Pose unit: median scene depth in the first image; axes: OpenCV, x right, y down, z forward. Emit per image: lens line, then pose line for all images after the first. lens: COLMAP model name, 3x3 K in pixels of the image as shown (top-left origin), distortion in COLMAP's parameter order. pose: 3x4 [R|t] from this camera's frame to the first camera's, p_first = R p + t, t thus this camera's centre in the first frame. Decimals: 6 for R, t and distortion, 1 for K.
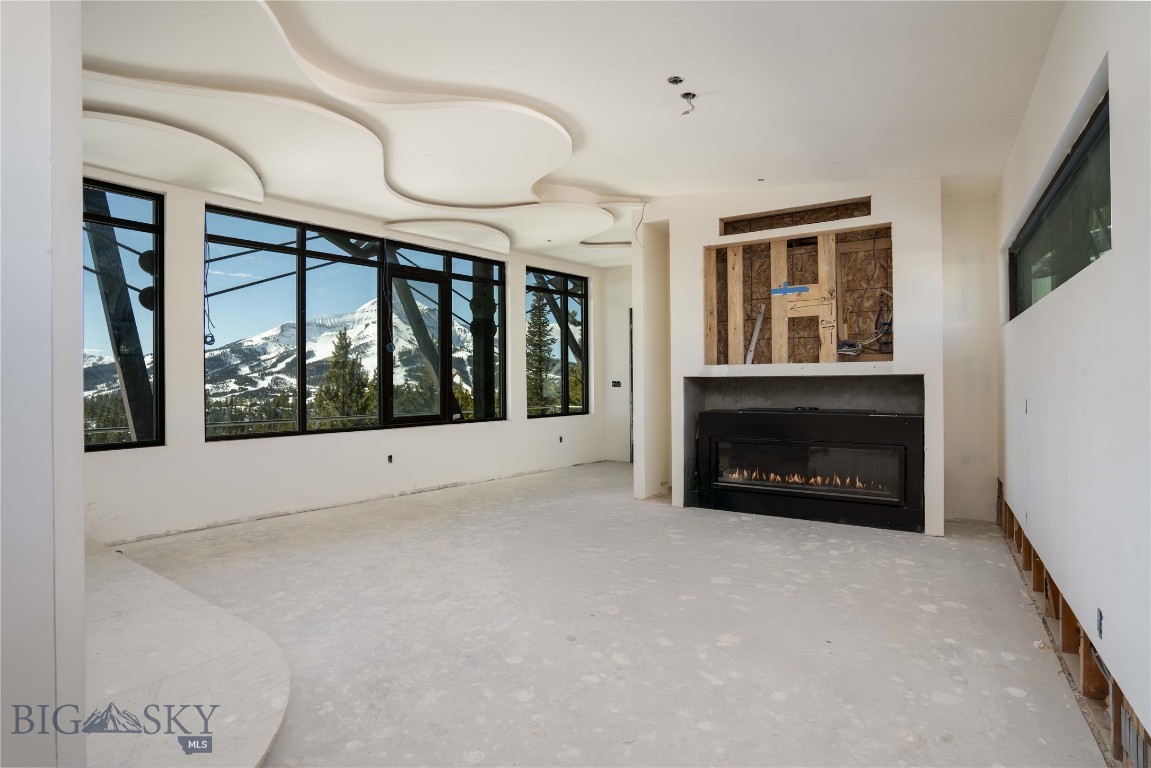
lens RADIAL K [[535.6, 0, 582.4], [0, 535.6, 386.7], [0, 0, 1]] dist [-0.042755, 0.007084]
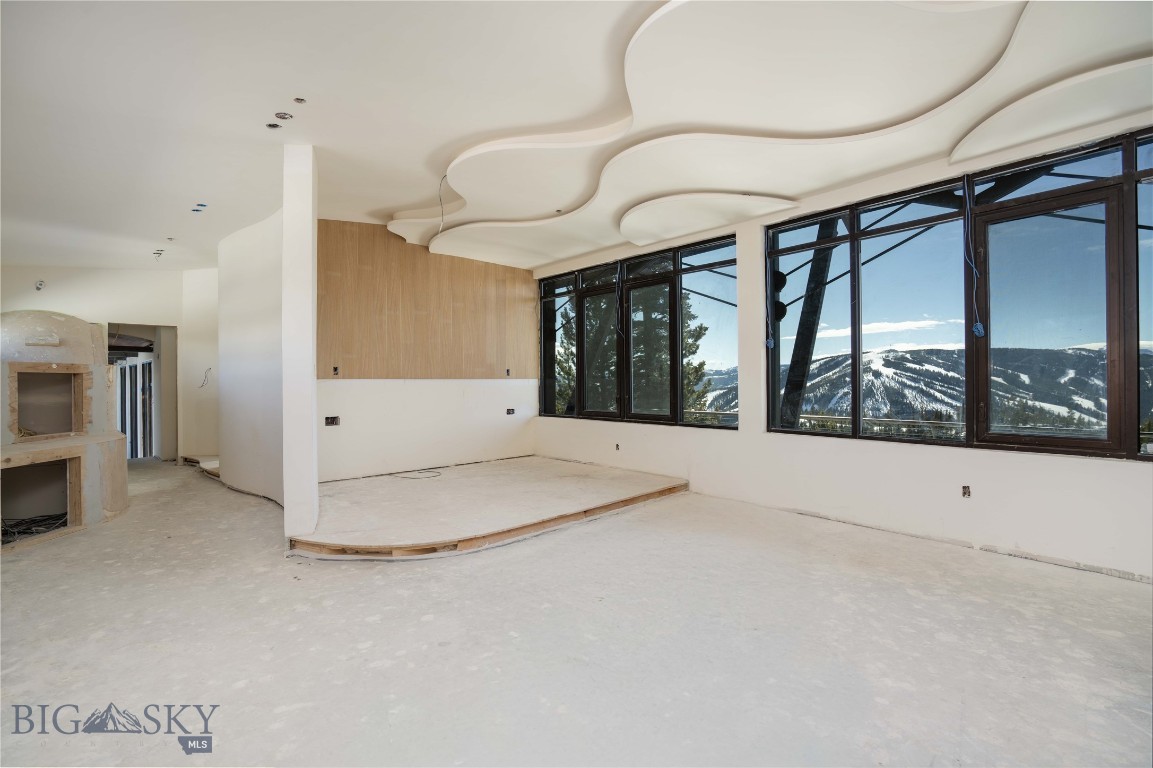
lens RADIAL K [[536.5, 0, 573.9], [0, 536.5, 373.8], [0, 0, 1]] dist [-0.042755, 0.007084]
pose [[-0.186166, -0.012038, -0.982445, 0.965617], [-0.003302, 0.999927, -0.011626, -0.014052], [0.982513, 0.001080, -0.186192, 1.519893]]
